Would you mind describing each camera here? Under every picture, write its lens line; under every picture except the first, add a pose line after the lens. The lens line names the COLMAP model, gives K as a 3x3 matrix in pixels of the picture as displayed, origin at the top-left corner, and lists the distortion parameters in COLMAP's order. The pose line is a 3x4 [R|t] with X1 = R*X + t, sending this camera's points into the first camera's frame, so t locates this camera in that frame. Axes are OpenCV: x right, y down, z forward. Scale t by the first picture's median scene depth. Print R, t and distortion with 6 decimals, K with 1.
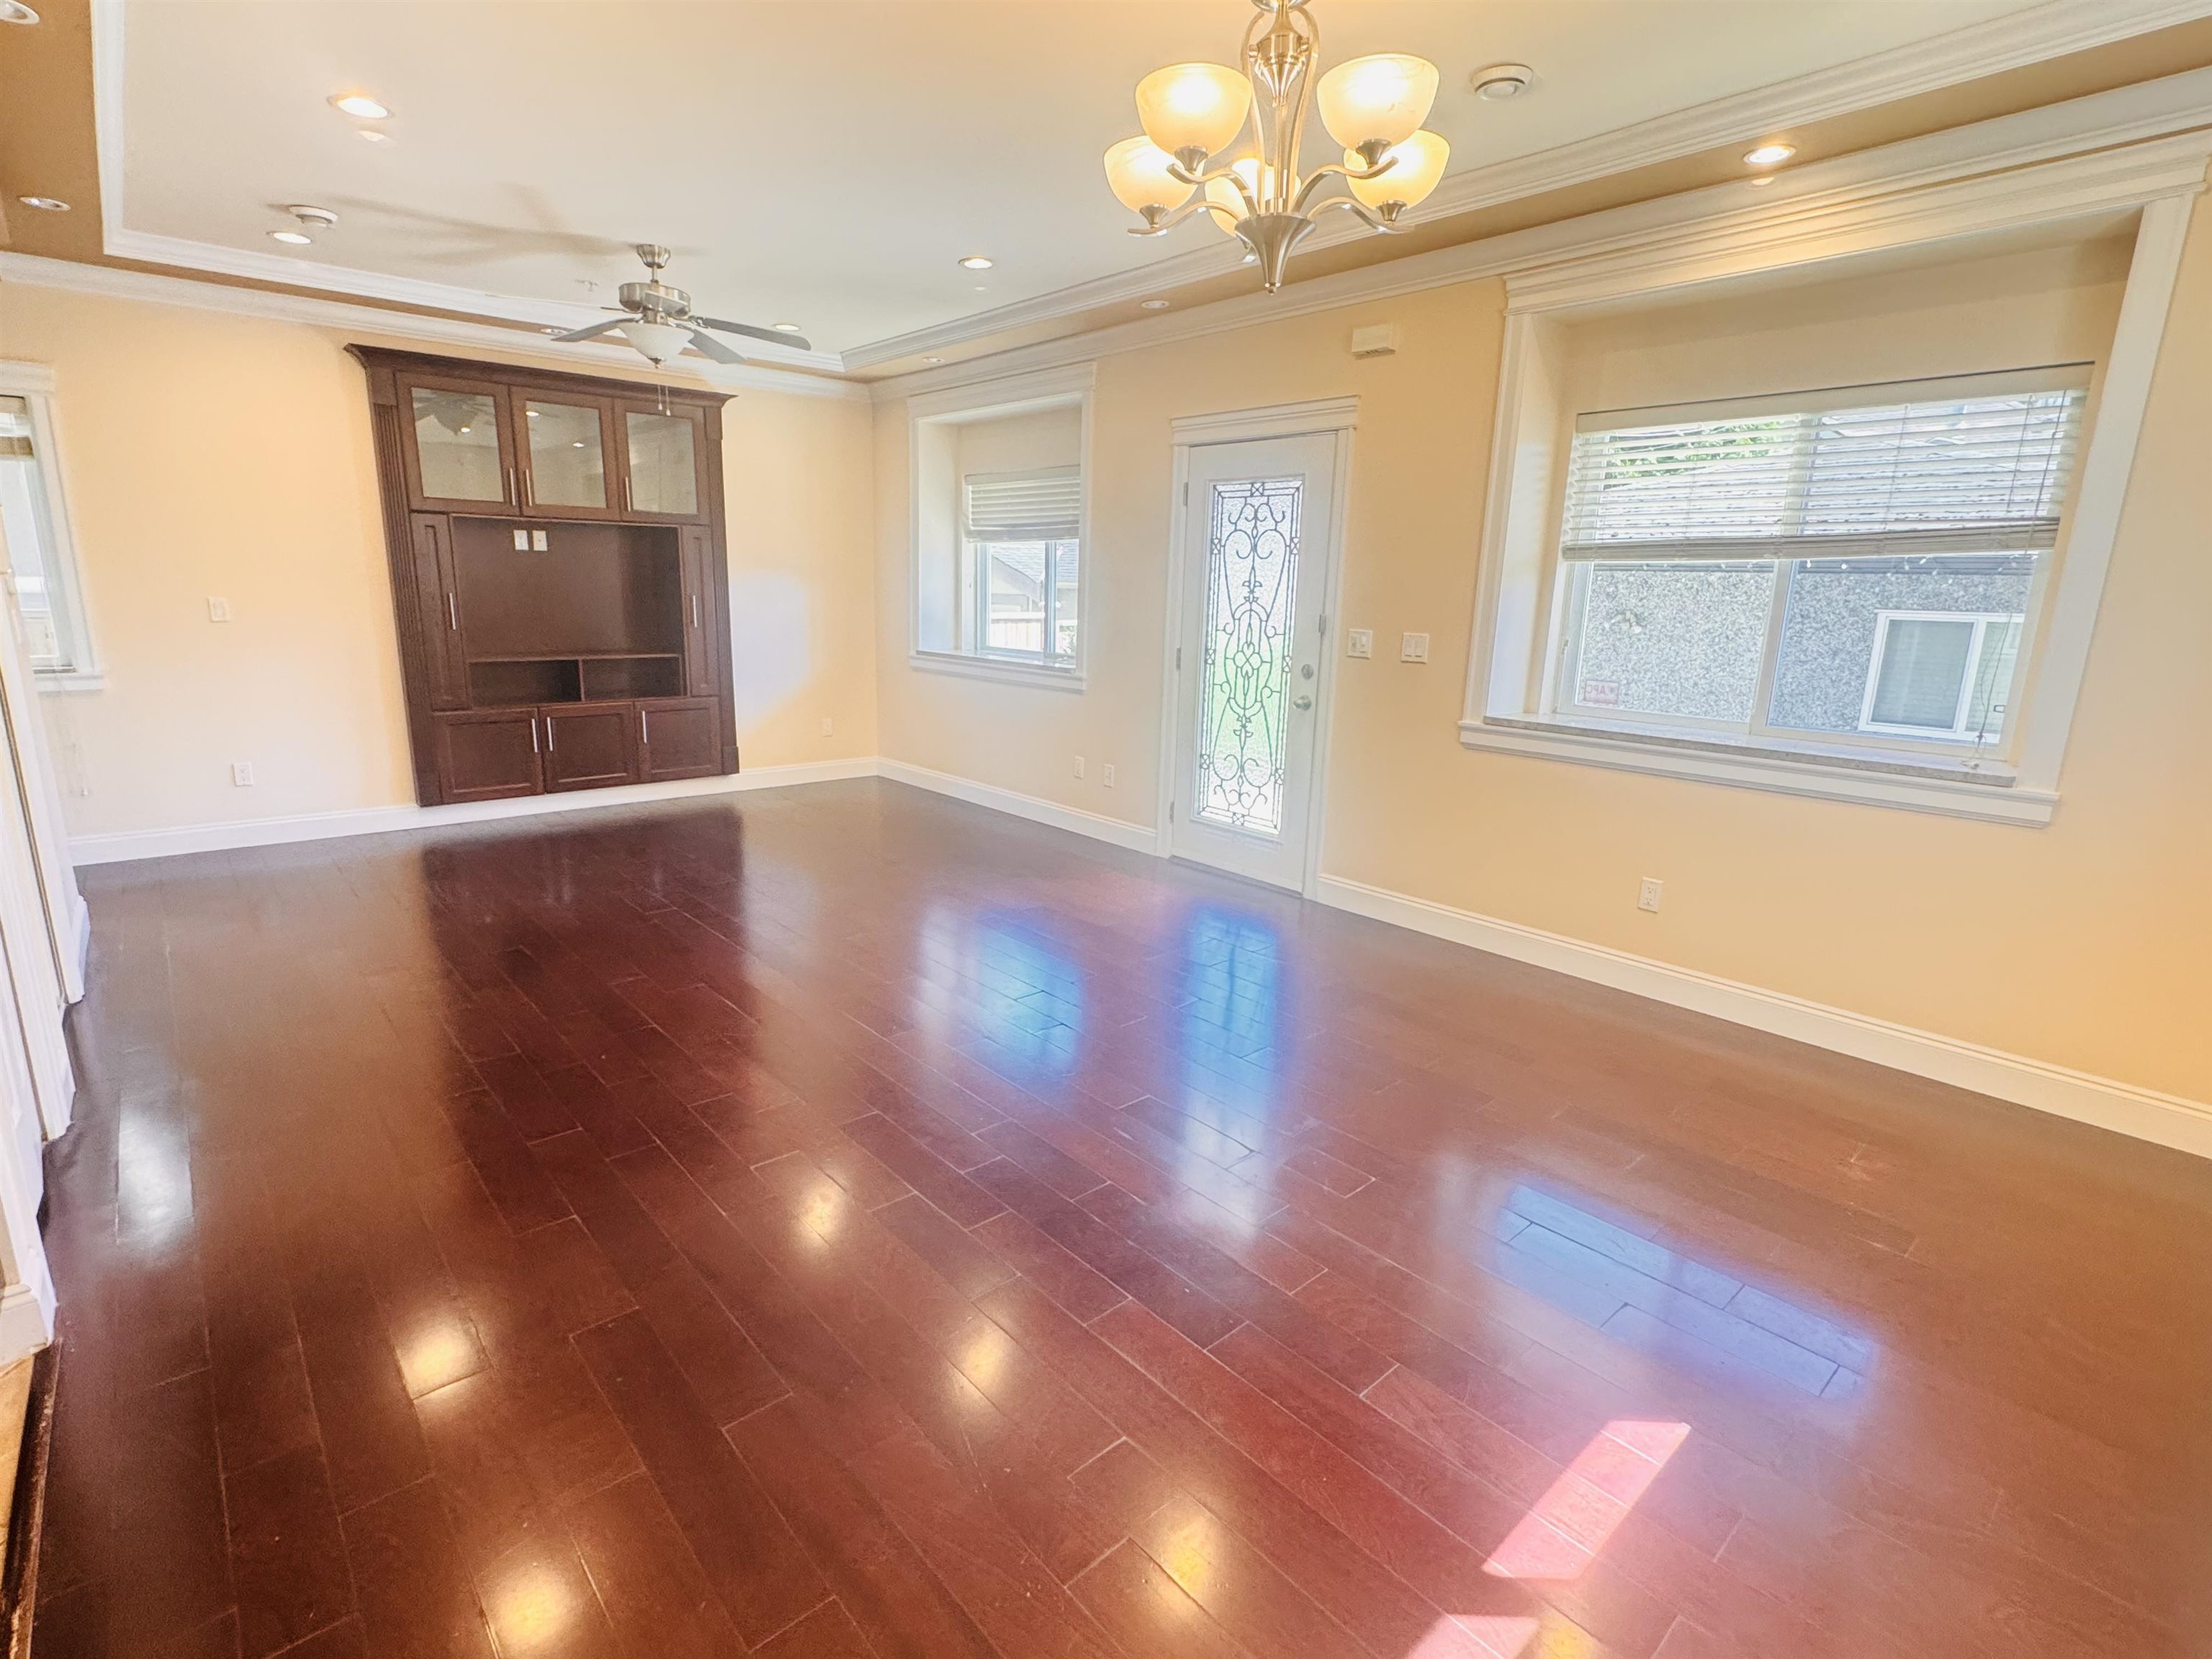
lens RADIAL K [[1060.7, 0, 1106.0], [0, 1060.7, 829.5], [0, 0, 1]] dist [-0.002390, -0.000262]
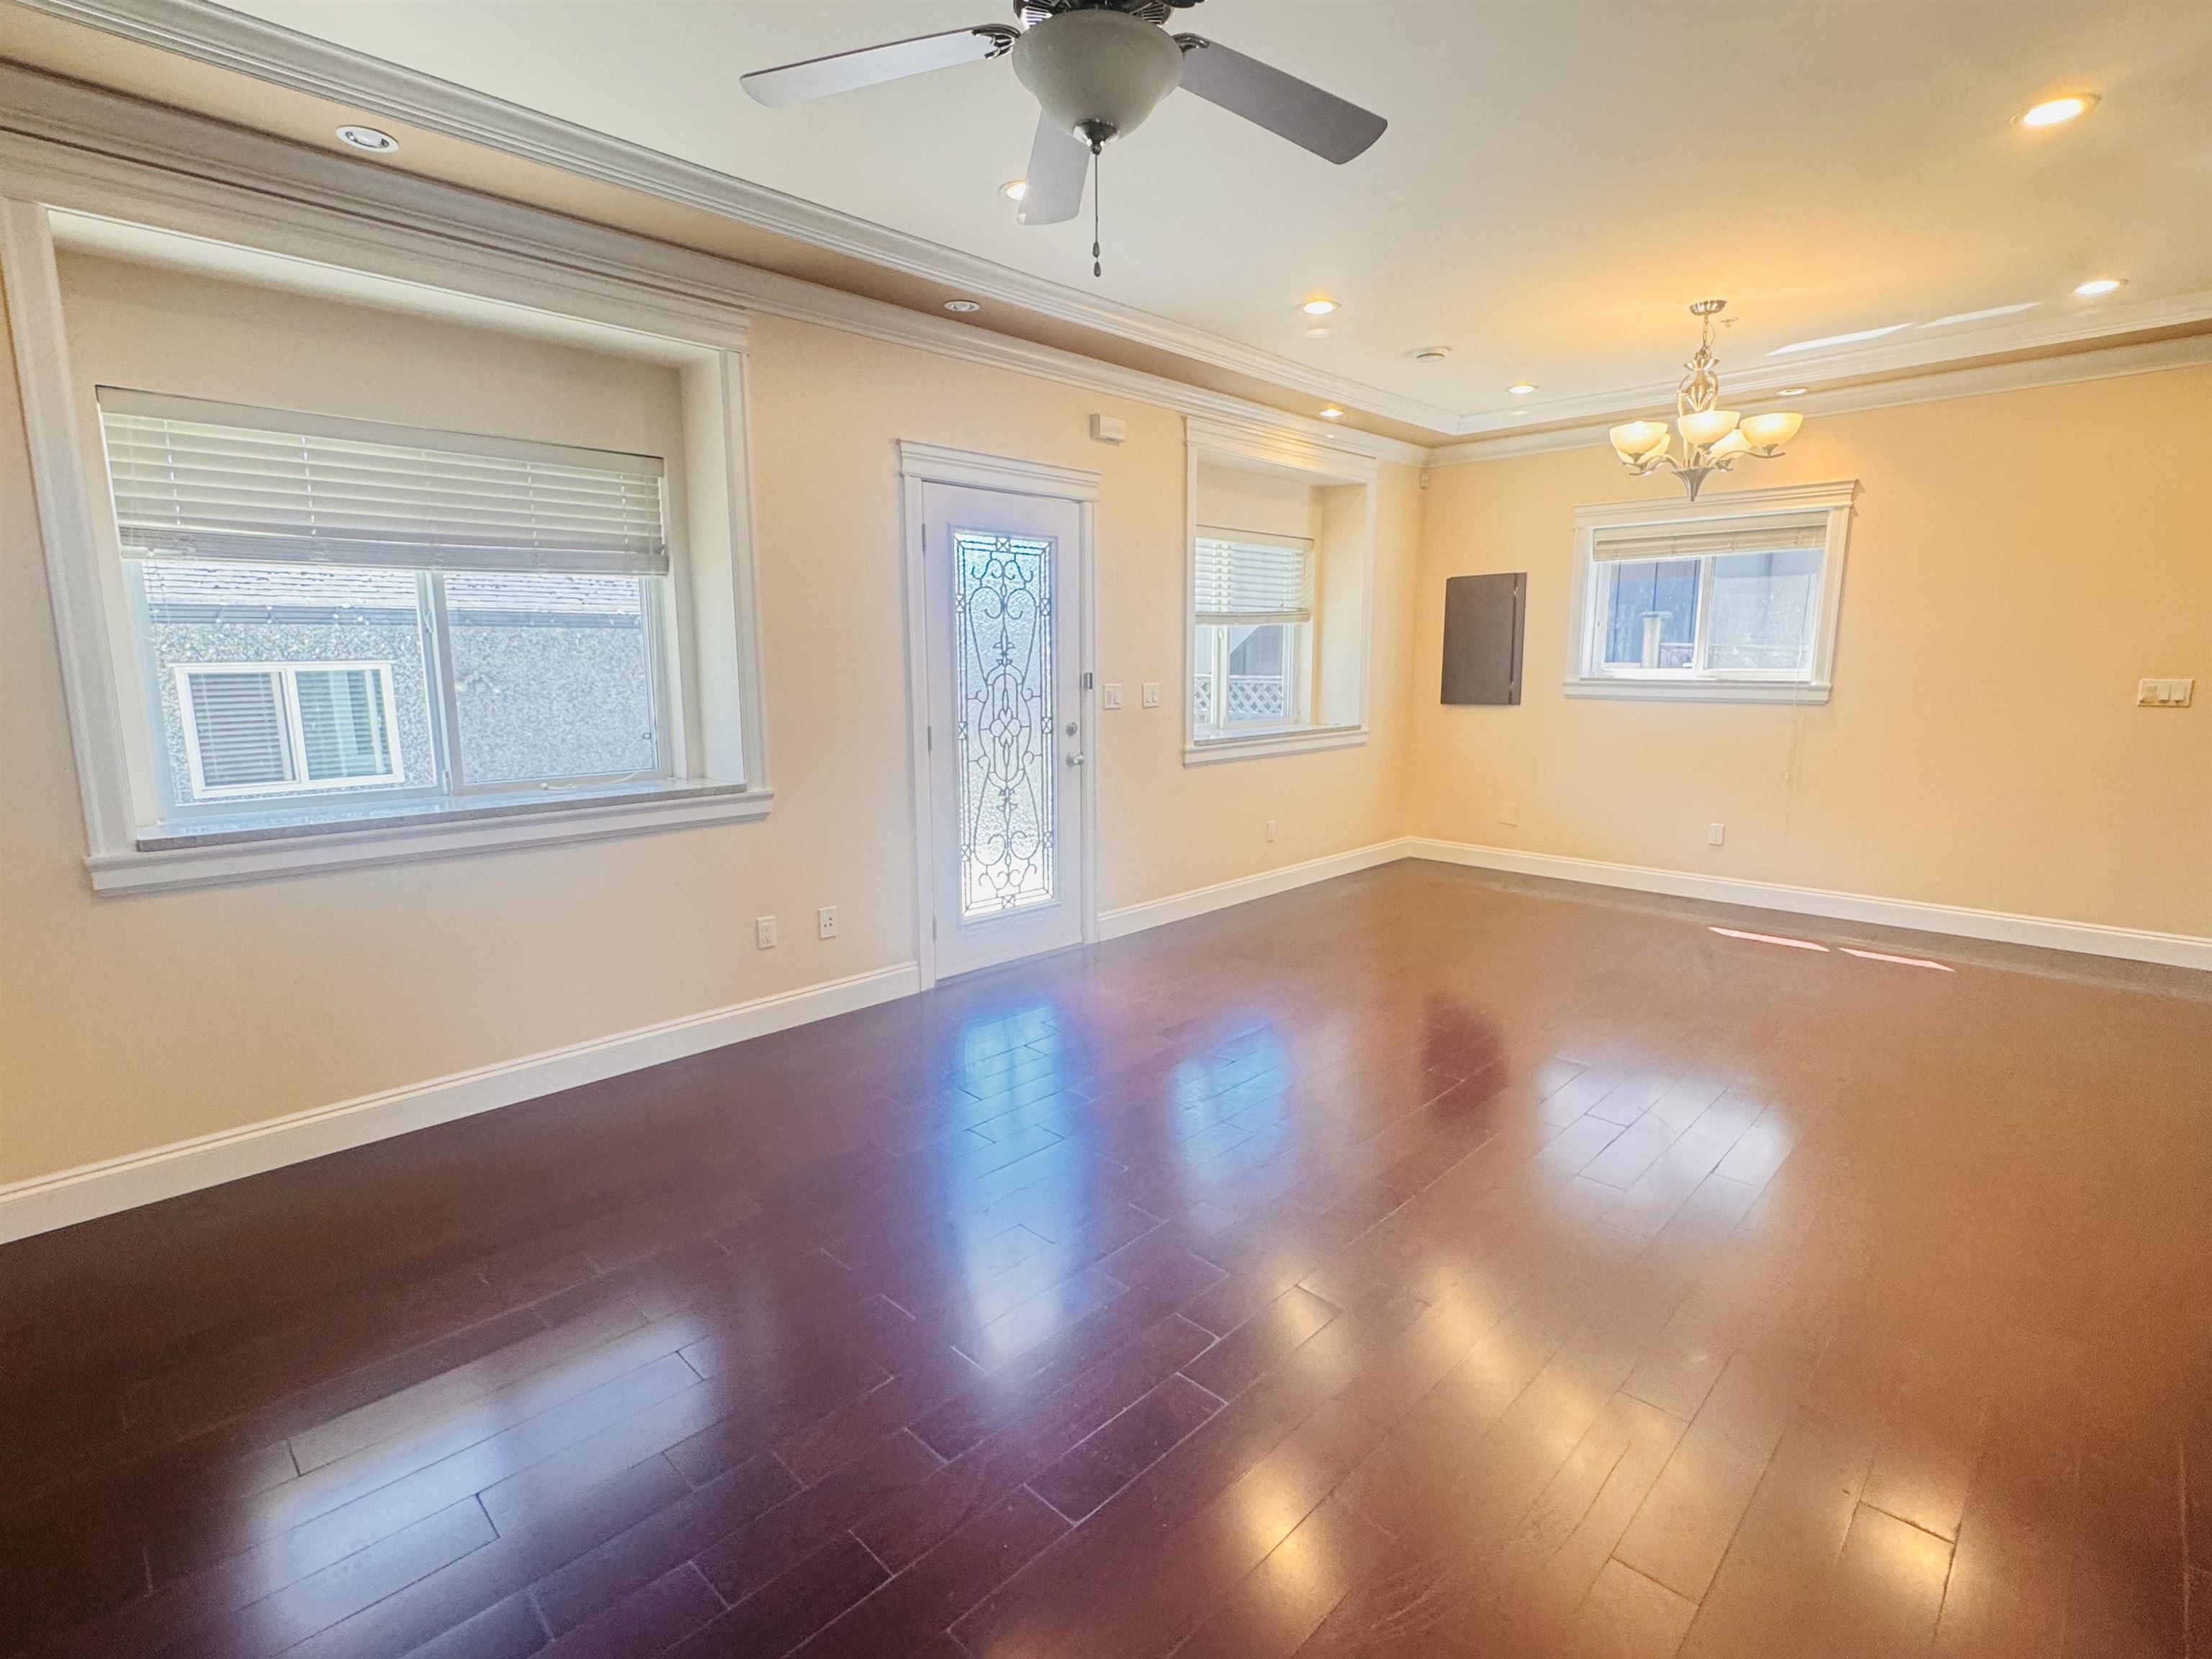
lens RADIAL K [[1060.7, 0, 1106.0], [0, 1060.7, 829.5], [0, 0, 1]] dist [-0.002390, -0.000262]
pose [[-0.065867, -0.186223, 0.980297, -0.790098], [0.228803, 0.953436, 0.196493, -0.237069], [-0.971242, 0.237237, -0.020191, 0.958869]]
